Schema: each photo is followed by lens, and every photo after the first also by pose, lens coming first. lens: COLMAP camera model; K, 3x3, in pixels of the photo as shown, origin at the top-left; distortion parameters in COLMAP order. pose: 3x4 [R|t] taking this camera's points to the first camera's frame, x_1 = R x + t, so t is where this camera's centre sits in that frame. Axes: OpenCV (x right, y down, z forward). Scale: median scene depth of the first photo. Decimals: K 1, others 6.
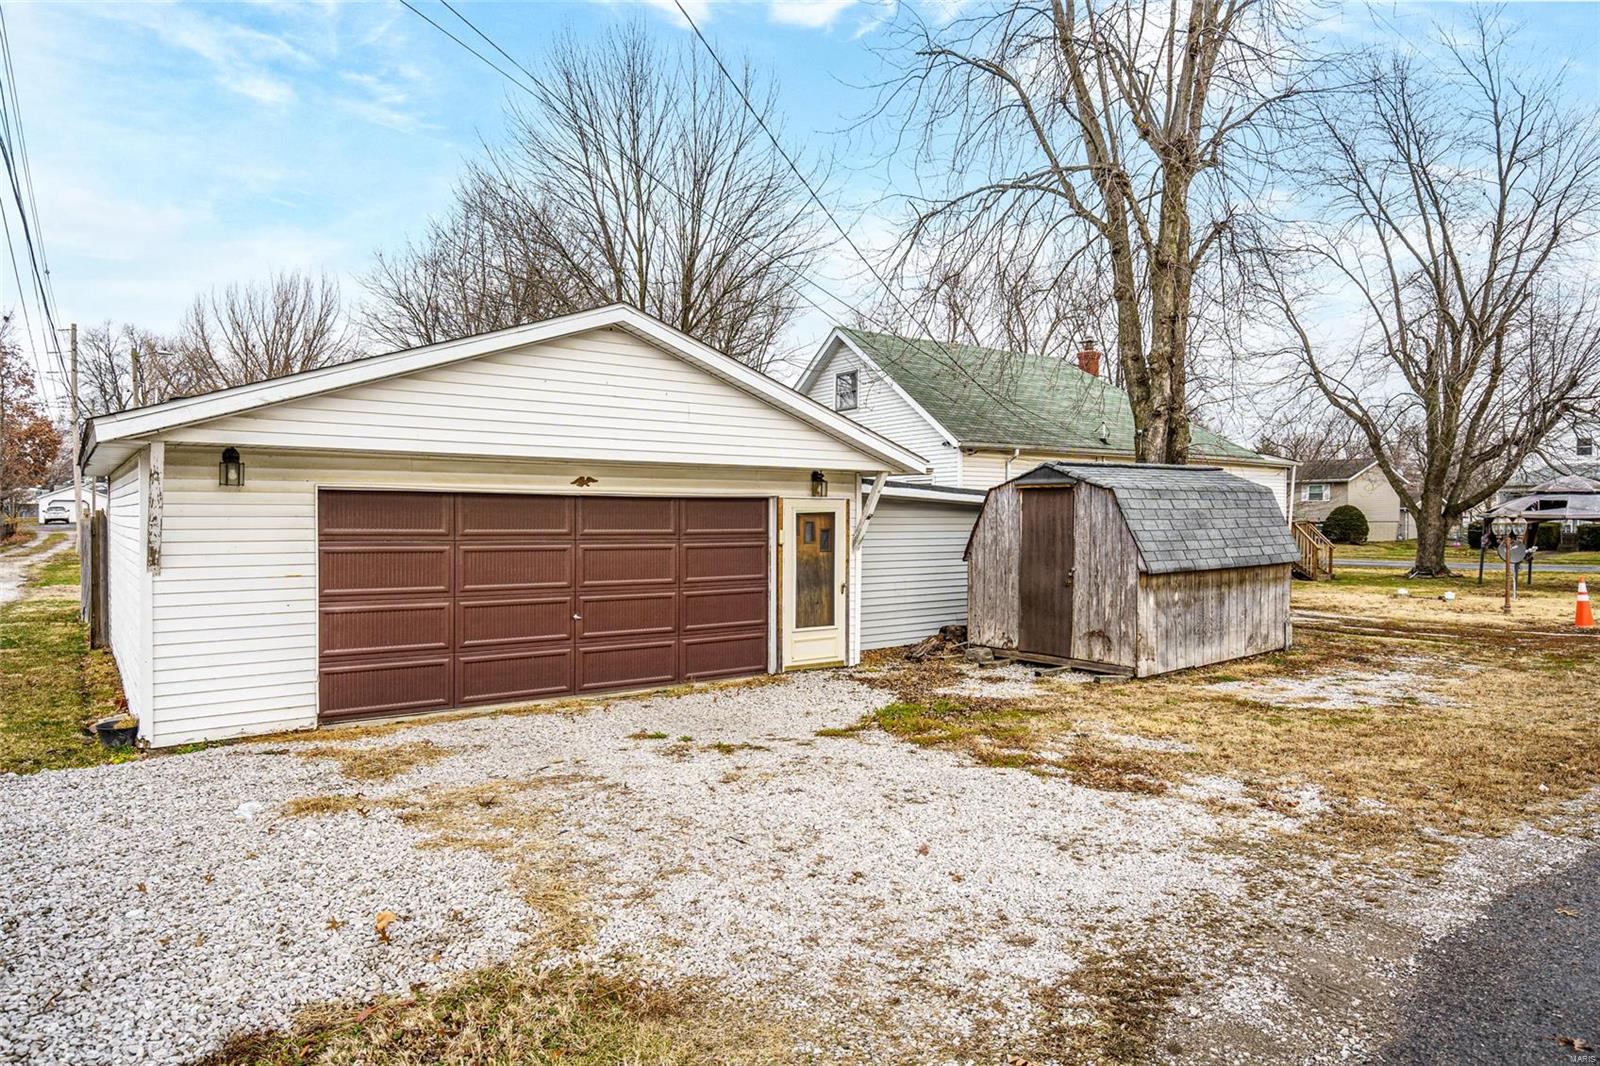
lens RADIAL K [[934.3, 0, 800.0], [0, 934.3, 533.0], [0, 0, 1]] dist [0.001134, -0.000190]
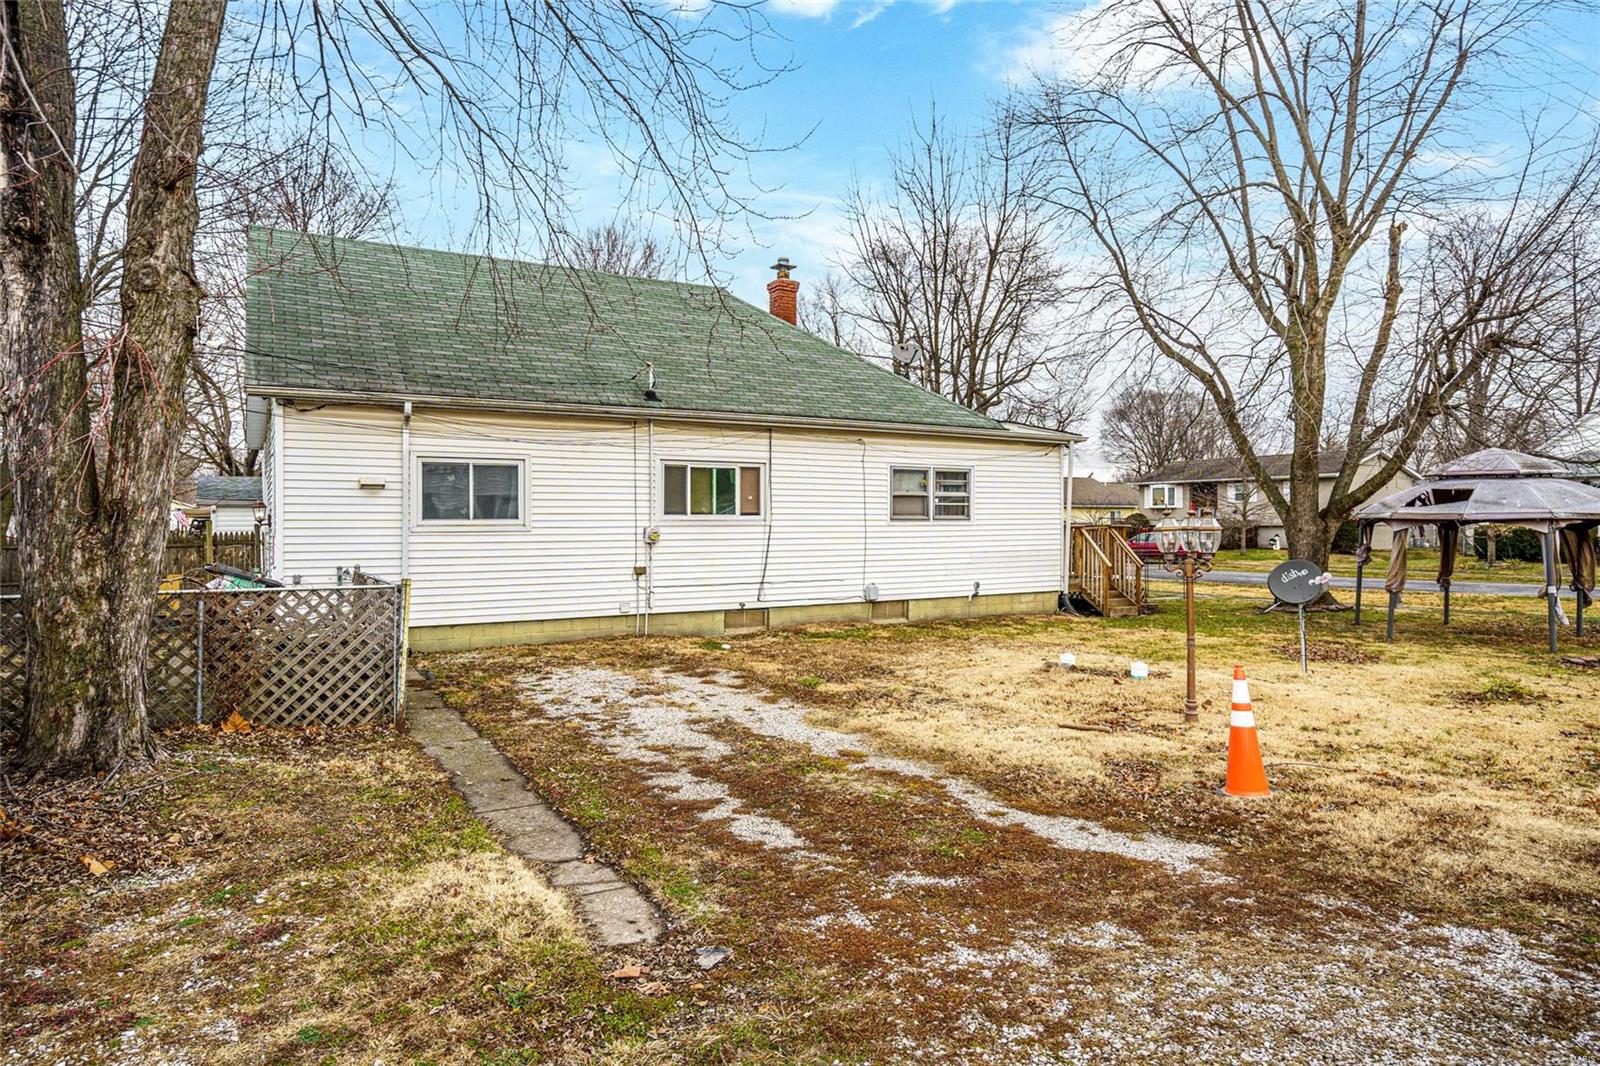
lens RADIAL K [[934.9, 0, 797.5], [0, 934.9, 510.4], [0, 0, 1]] dist [0.004437, 0.000586]
pose [[0.997369, -0.004780, -0.072332, 0.951450], [0.002585, 0.999534, -0.030408, -0.008866], [0.072444, 0.030141, 0.996917, 0.820489]]
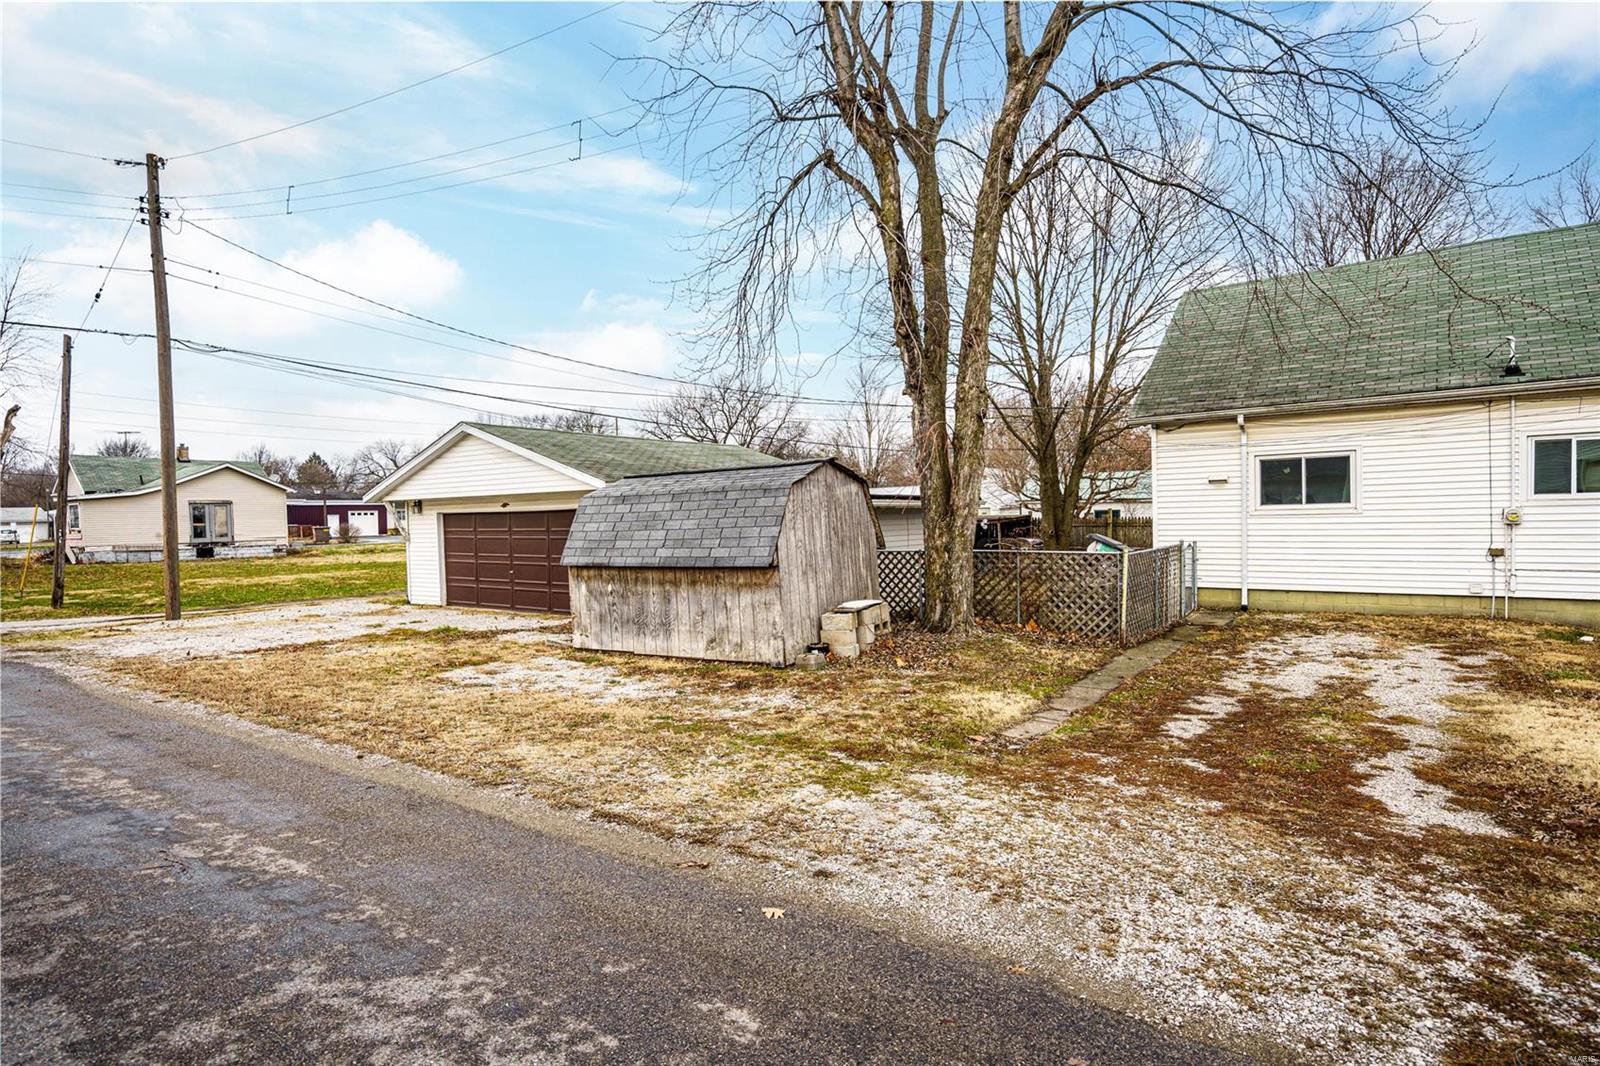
lens RADIAL K [[834.4, 0, 800.0], [0, 834.4, 533.0], [0, 0, 1]] dist [-0.000091, 0.000678]
pose [[0.323830, 0.011687, -0.946043, 1.385149], [0.006555, 0.999872, 0.014596, -0.014047], [0.946093, -0.010928, 0.323712, 0.834599]]
